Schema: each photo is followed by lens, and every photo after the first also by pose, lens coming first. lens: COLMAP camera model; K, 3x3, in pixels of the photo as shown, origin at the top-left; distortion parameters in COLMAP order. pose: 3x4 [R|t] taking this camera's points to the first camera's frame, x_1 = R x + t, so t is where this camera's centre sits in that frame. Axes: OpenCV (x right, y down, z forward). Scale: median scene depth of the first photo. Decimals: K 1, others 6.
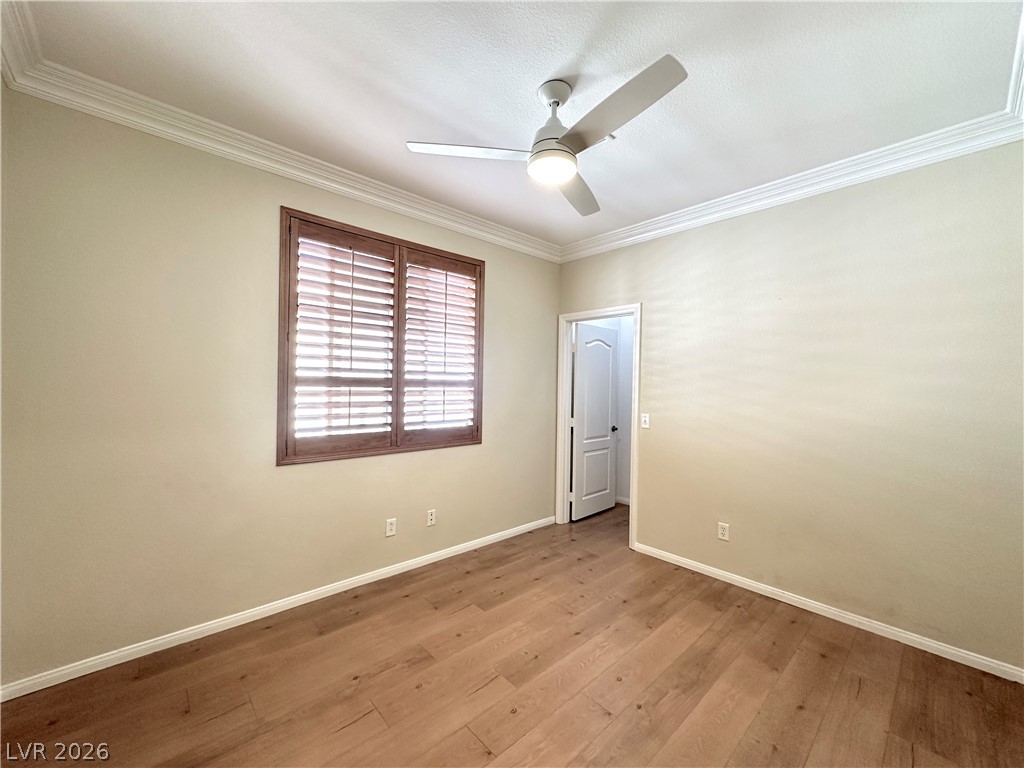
lens RADIAL K [[407.0, 0, 512.0], [0, 407.0, 384.0], [0, 0, 1]] dist [-0.004875, 0.000269]
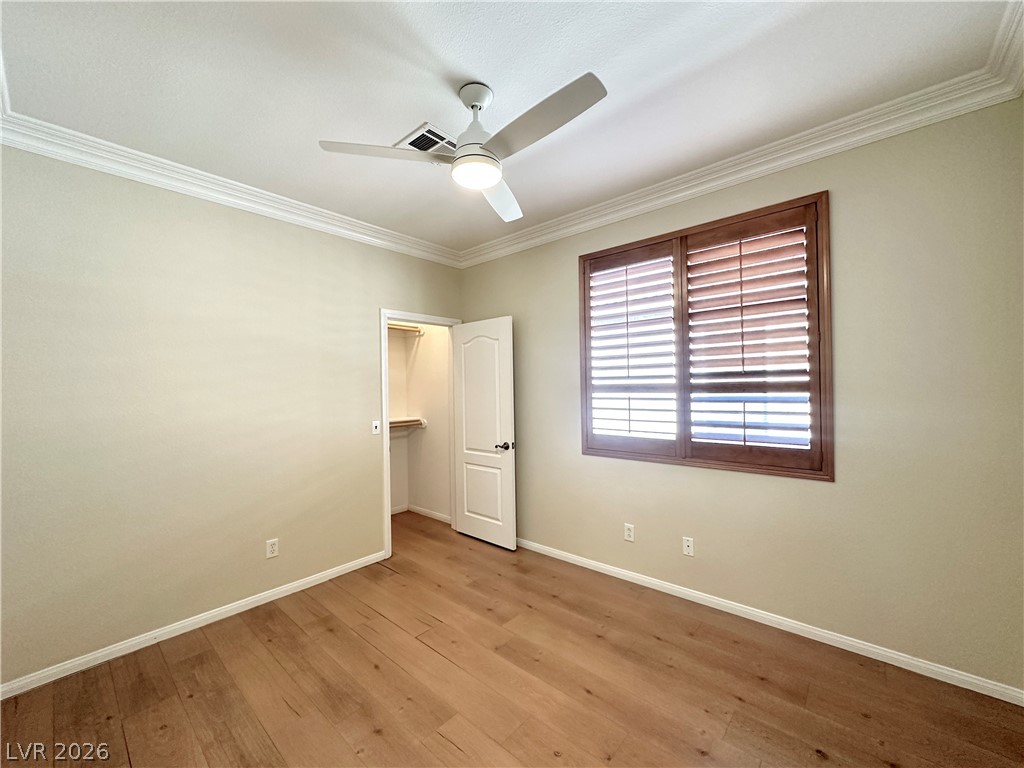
lens RADIAL K [[407.0, 0, 512.0], [0, 407.0, 384.0], [0, 0, 1]] dist [-0.004875, 0.000269]
pose [[0.111619, -0.027613, -0.993367, 0.674789], [0.014645, 0.999551, -0.026140, 0.007329], [0.993643, -0.011630, 0.111973, 0.602740]]
